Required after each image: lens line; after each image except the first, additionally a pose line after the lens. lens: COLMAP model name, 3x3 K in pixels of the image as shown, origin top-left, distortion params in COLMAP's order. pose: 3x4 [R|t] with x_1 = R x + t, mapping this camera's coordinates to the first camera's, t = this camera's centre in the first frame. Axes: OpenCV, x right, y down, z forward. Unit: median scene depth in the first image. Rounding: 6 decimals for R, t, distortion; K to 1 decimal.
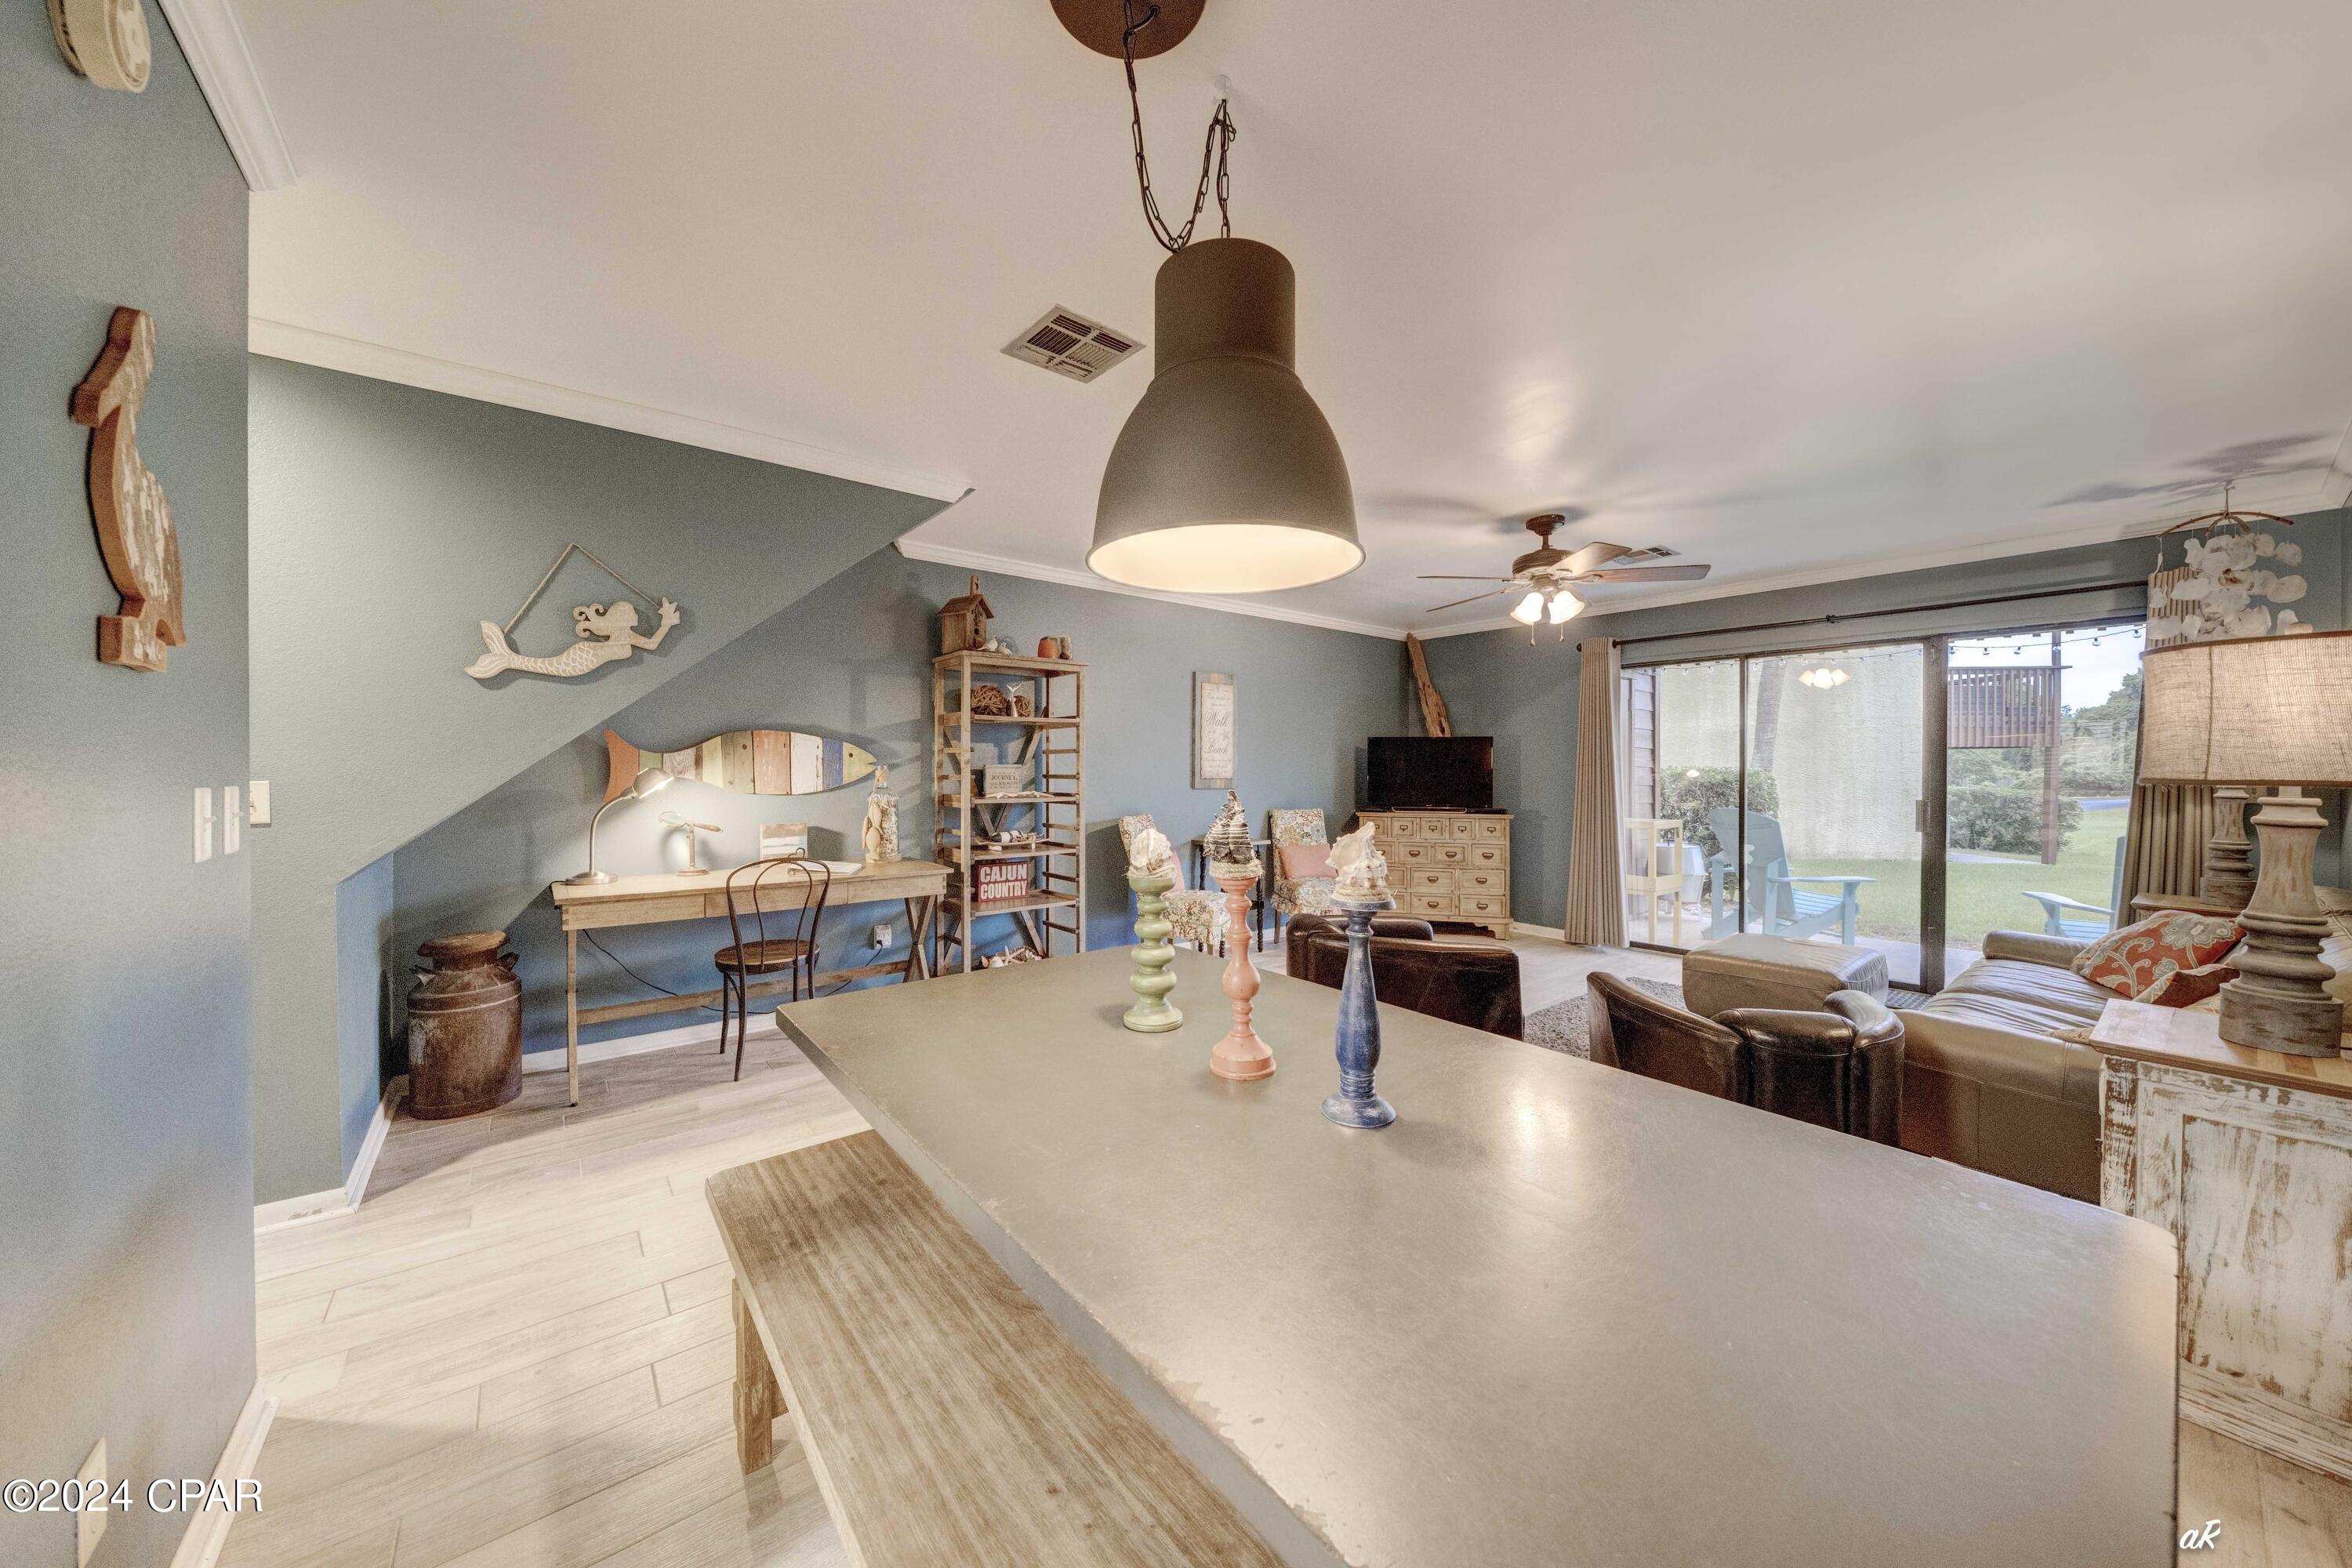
lens RADIAL K [[821.0, 0, 1174.9], [0, 821.0, 769.1], [0, 0, 1]] dist [-0.002206, -0.000343]
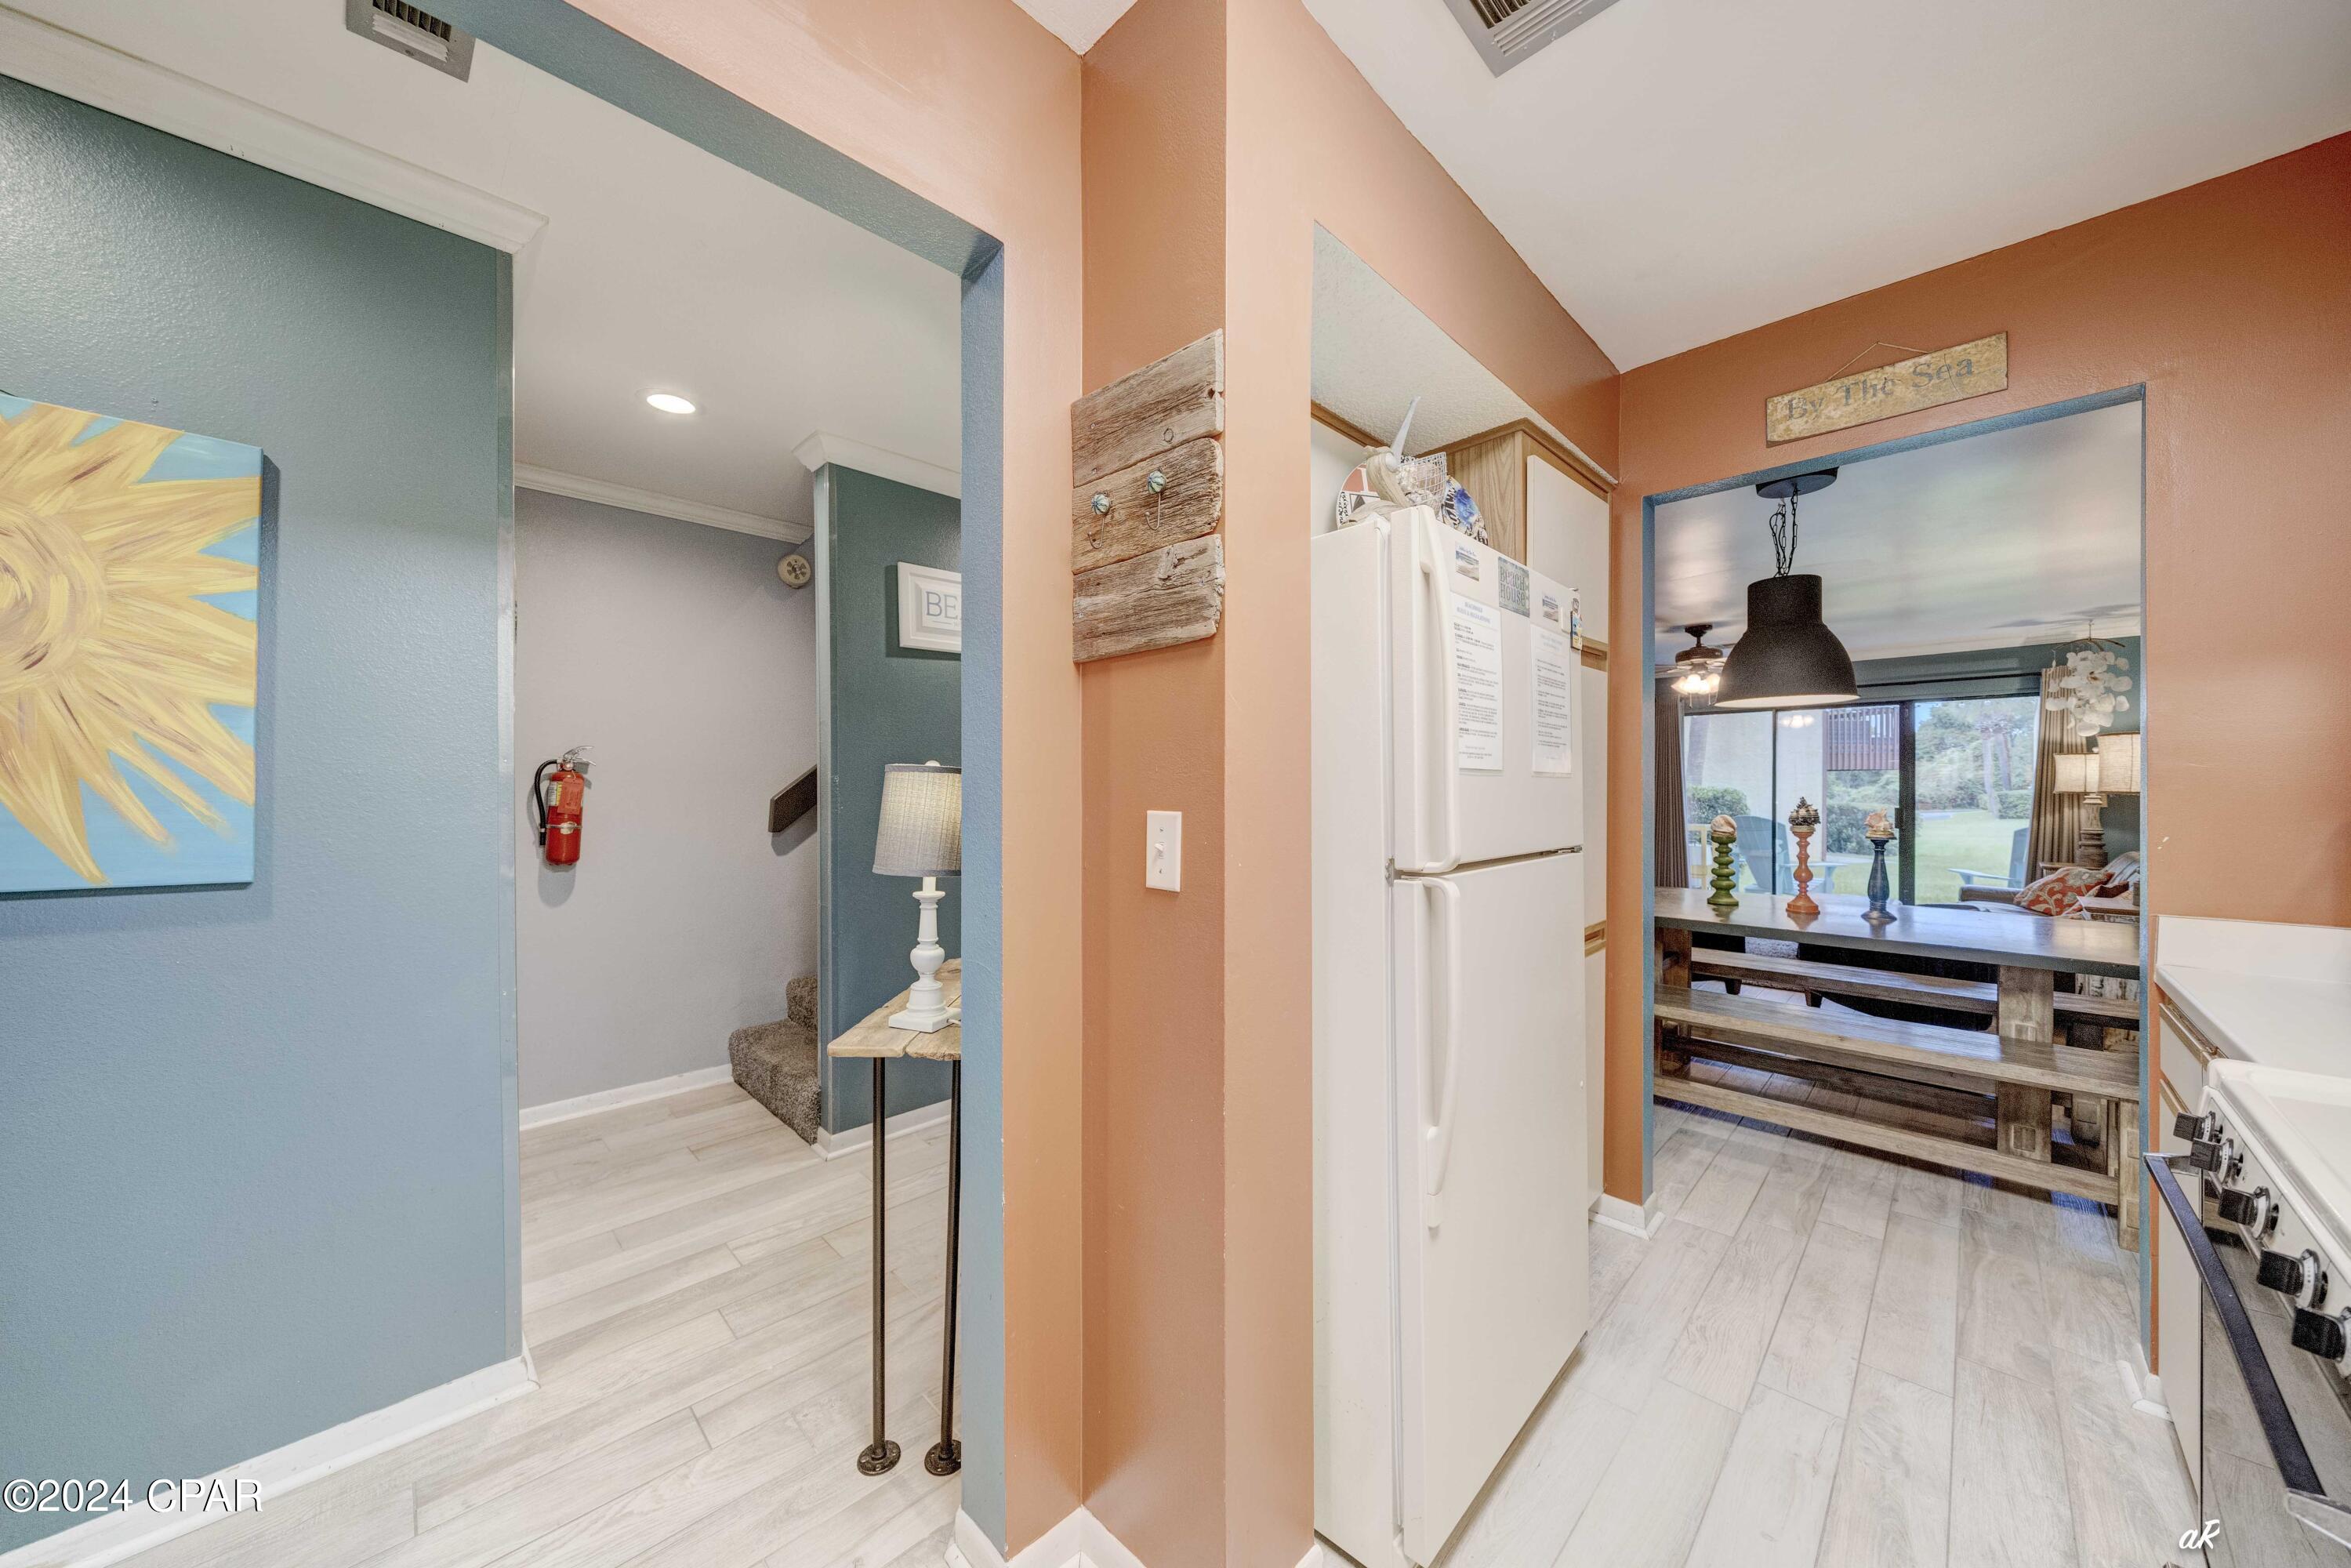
lens RADIAL K [[819.2, 0, 1158.8], [0, 819.2, 788.7], [0, 0, 1]] dist [0.000376, -0.000163]
pose [[0.993189, -0.003247, 0.116469, -0.793538], [0.003475, 0.999992, -0.001754, 0.000072], [-0.116462, 0.002147, 0.993193, -0.446348]]
